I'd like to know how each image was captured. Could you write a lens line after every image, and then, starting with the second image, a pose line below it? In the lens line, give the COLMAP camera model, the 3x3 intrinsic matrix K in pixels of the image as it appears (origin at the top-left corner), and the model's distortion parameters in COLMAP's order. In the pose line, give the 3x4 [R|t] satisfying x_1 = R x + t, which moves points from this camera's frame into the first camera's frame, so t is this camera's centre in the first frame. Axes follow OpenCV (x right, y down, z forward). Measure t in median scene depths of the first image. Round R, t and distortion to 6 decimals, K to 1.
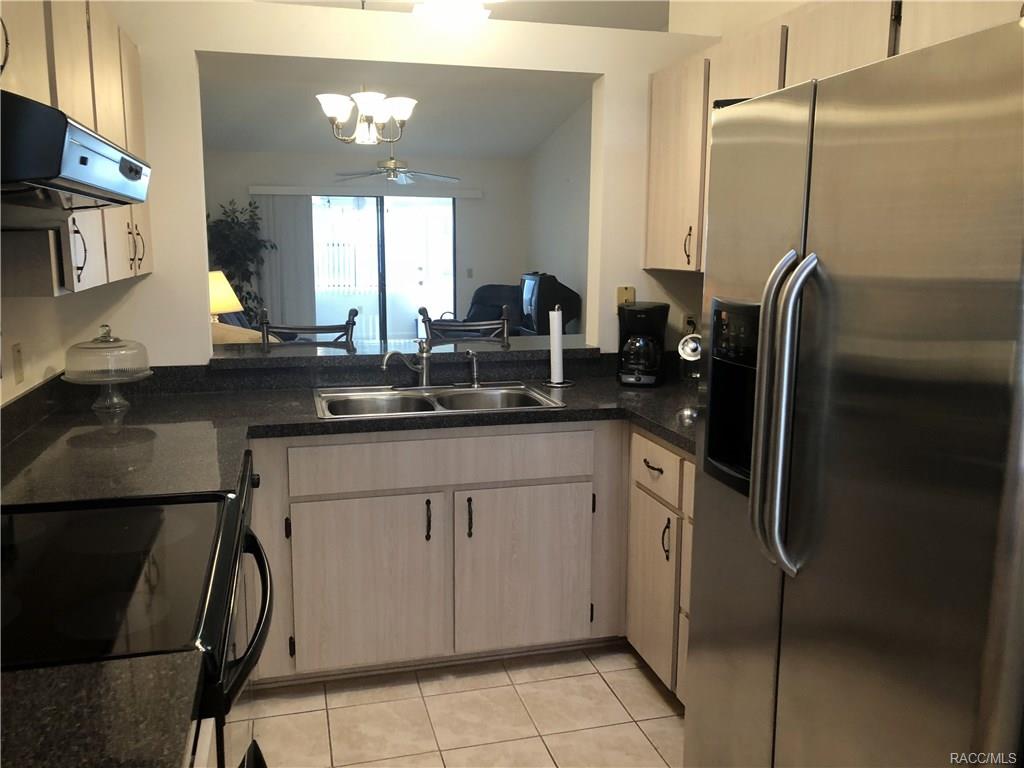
lens RADIAL K [[834.0, 0, 499.1], [0, 834.0, 378.1], [0, 0, 1]] dist [0.017932, -0.004734]
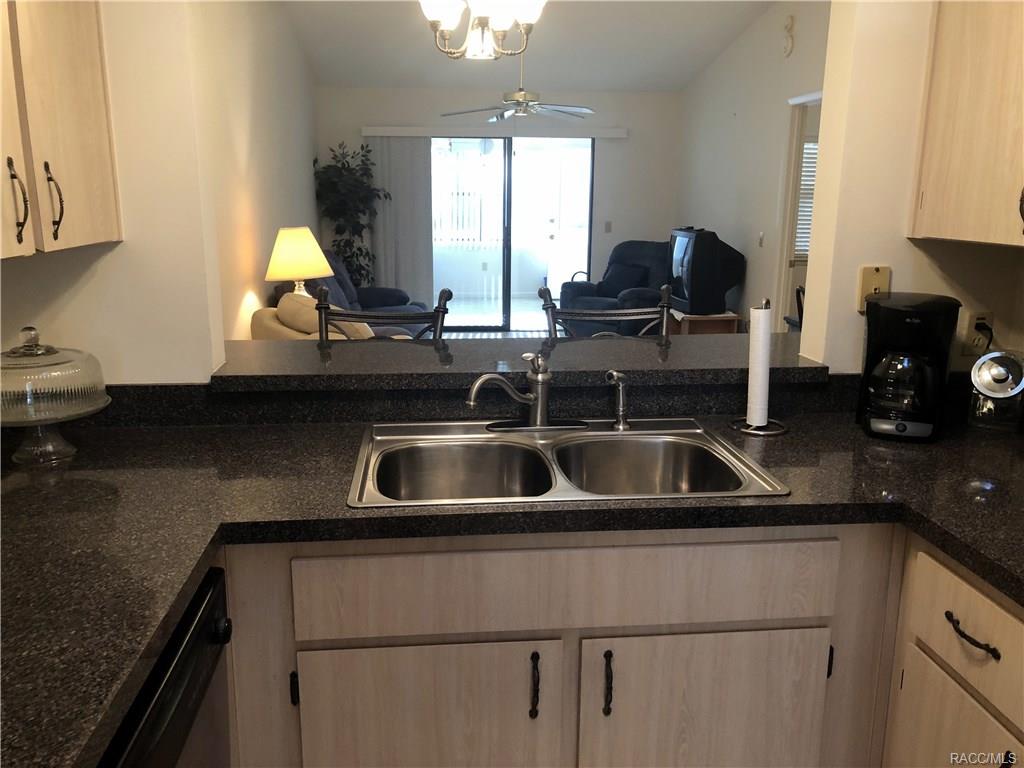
lens RADIAL K [[834.0, 0, 499.1], [0, 834.0, 378.1], [0, 0, 1]] dist [0.017932, -0.004734]
pose [[0.987102, 0.035568, -0.156093, -0.022454], [-0.026144, 0.997733, 0.062016, -0.062605], [0.157945, -0.057136, 0.985794, 0.370894]]
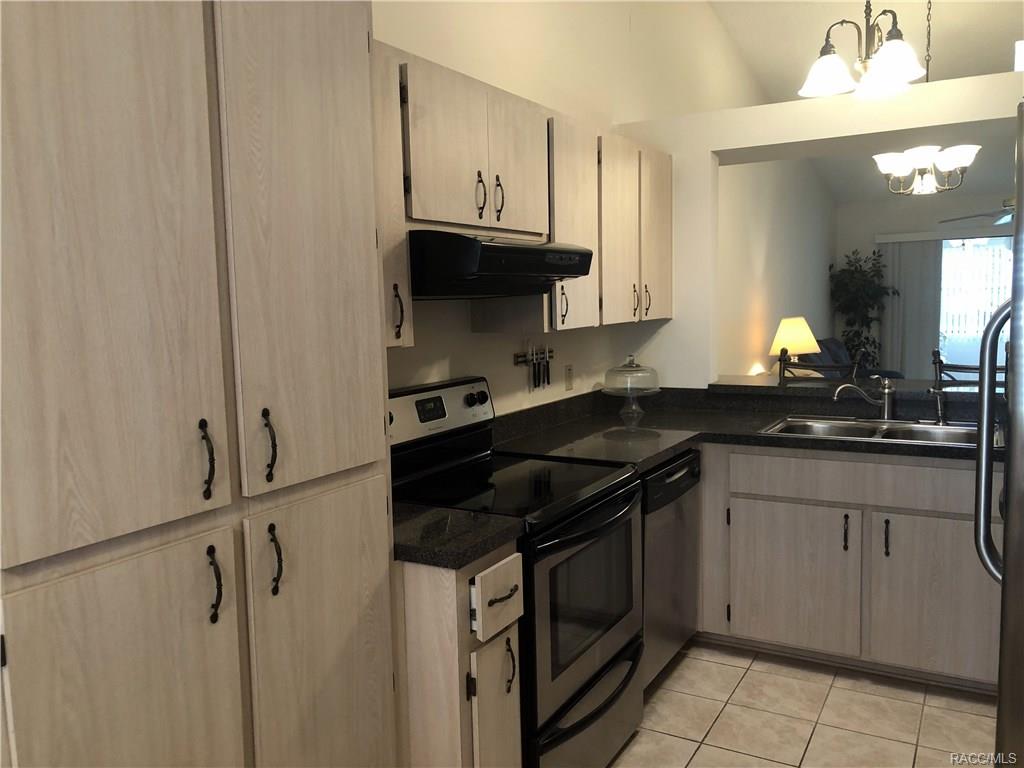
lens RADIAL K [[823.6, 0, 475.9], [0, 823.6, 382.1], [0, 0, 1]] dist [0.006863, -0.060193]
pose [[0.682013, 0.047951, -0.729767, 0.317290], [-0.084306, 0.996351, -0.013322, 0.019446], [0.726465, 0.070610, 0.683566, -0.124780]]
